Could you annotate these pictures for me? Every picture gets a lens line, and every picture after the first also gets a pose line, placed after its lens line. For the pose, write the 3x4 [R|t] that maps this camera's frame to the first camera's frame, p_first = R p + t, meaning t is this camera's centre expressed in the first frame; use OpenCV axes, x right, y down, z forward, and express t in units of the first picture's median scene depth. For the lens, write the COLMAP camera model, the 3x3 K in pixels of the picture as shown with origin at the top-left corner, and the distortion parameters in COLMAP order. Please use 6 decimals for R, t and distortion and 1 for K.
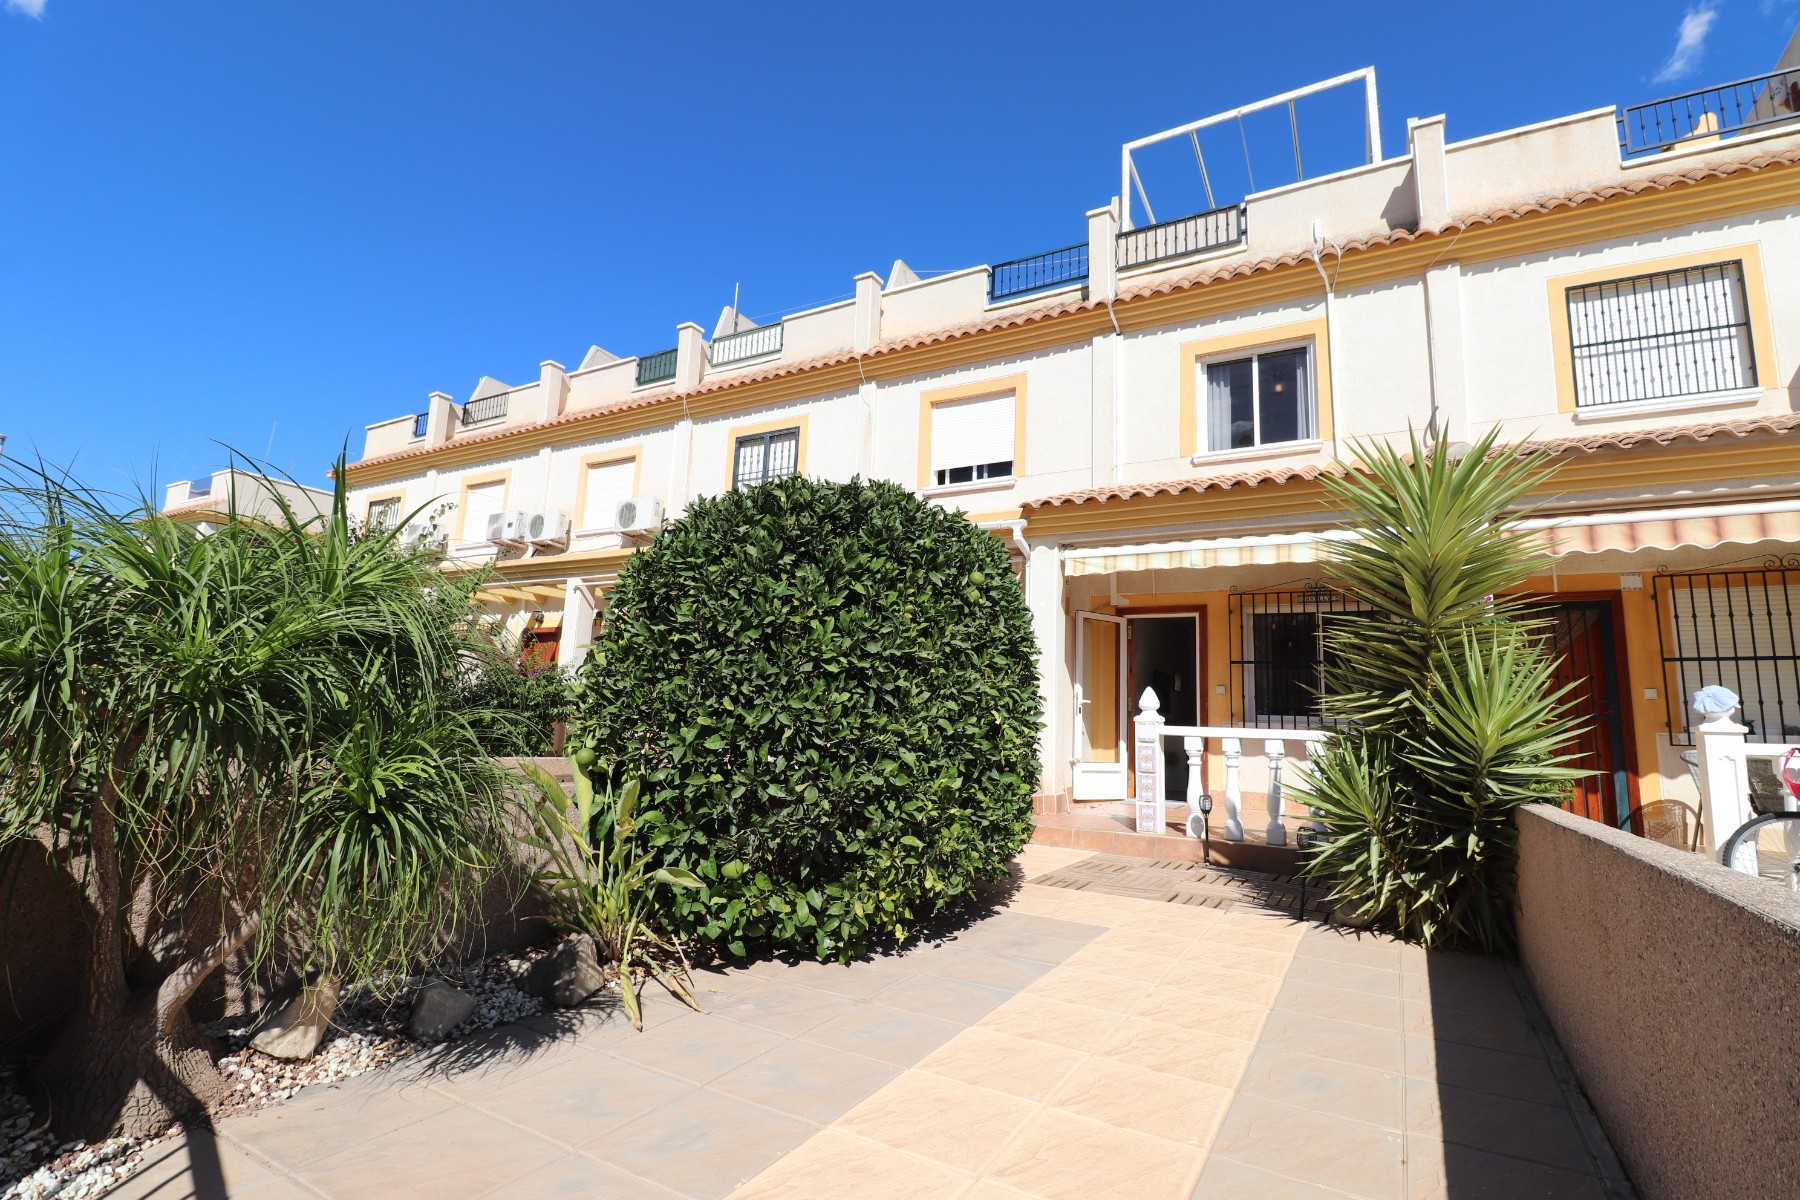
lens RADIAL K [[841.2, 0, 899.4], [0, 841.2, 577.2], [0, 0, 1]] dist [-0.000973, -0.013360]
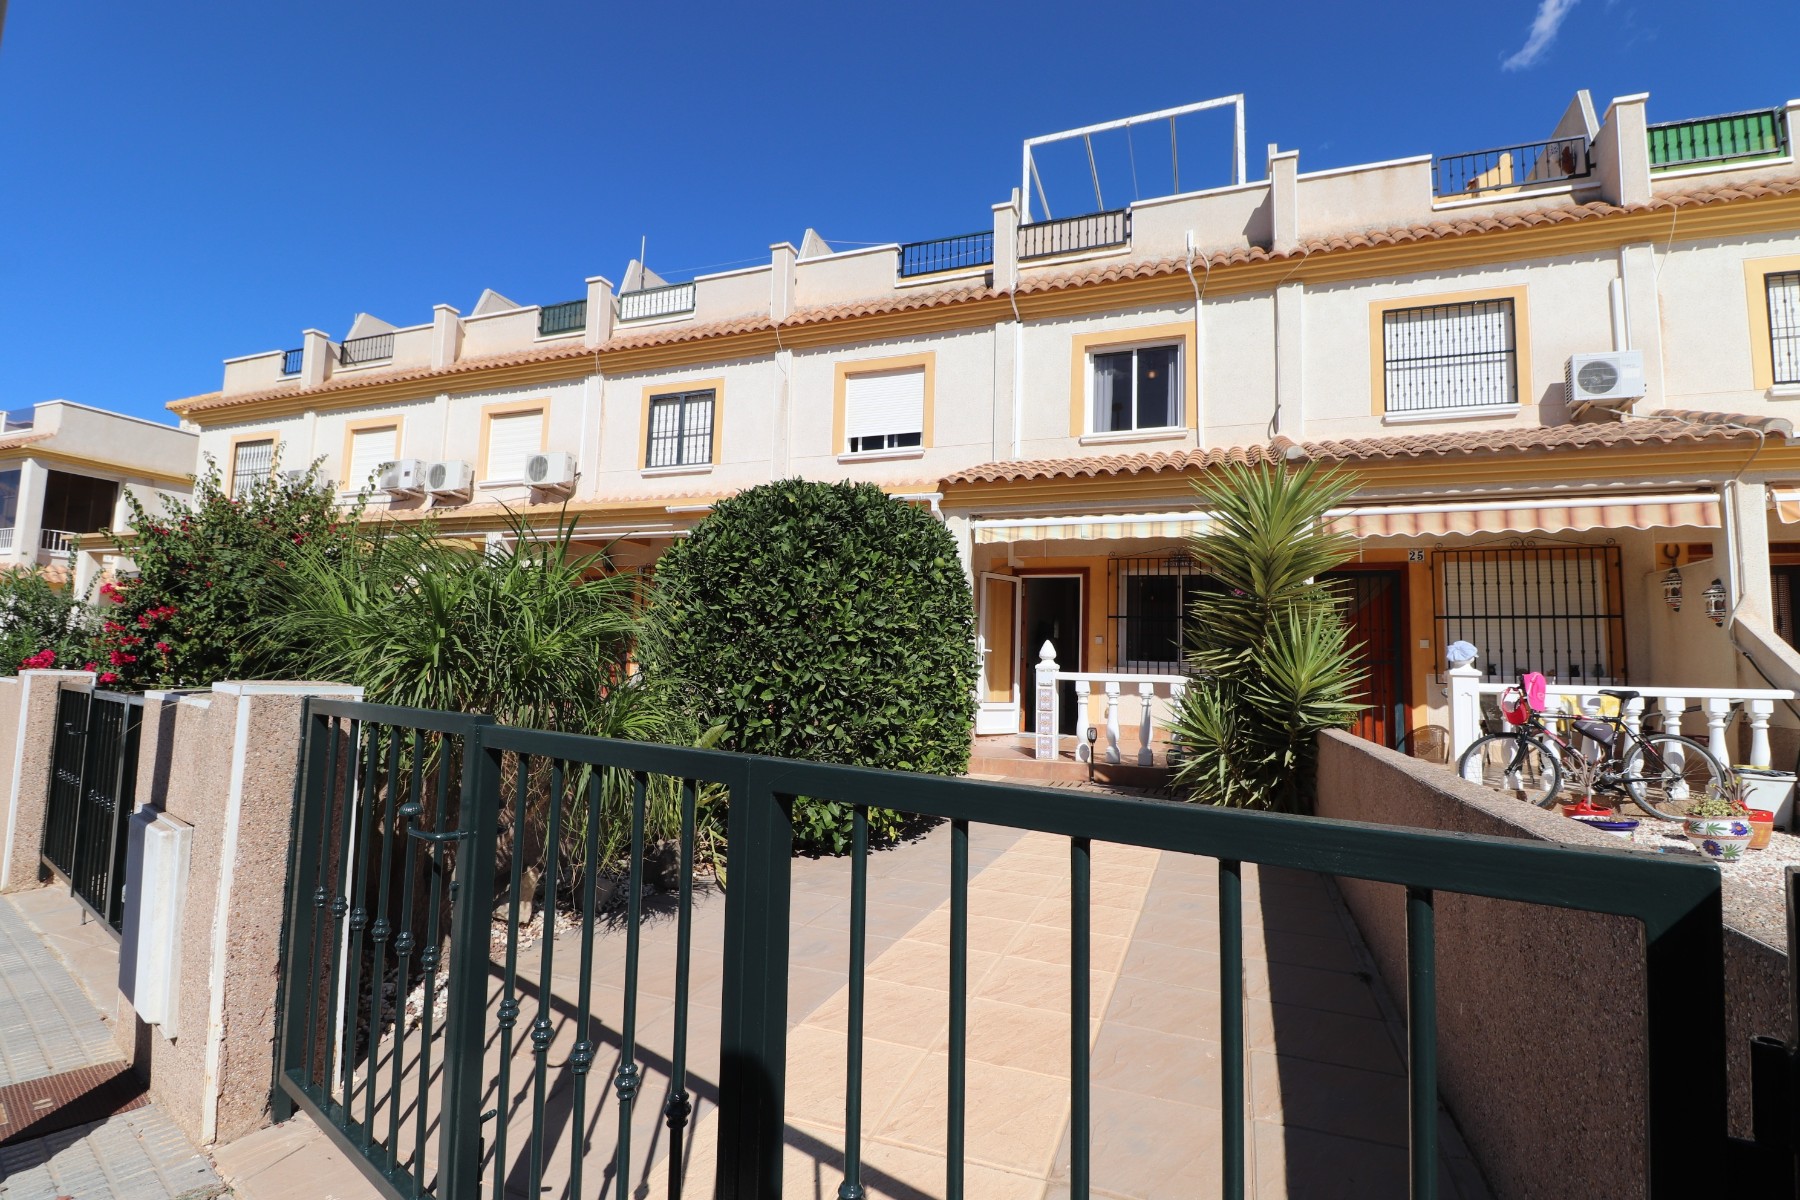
lens RADIAL K [[841.2, 0, 899.4], [0, 841.2, 577.2], [0, 0, 1]] dist [-0.000973, -0.013360]
pose [[0.988293, 0.005221, 0.152475, -0.075618], [-0.015609, 0.997630, 0.067014, -0.028767], [-0.151764, -0.068609, 0.986033, -0.115421]]
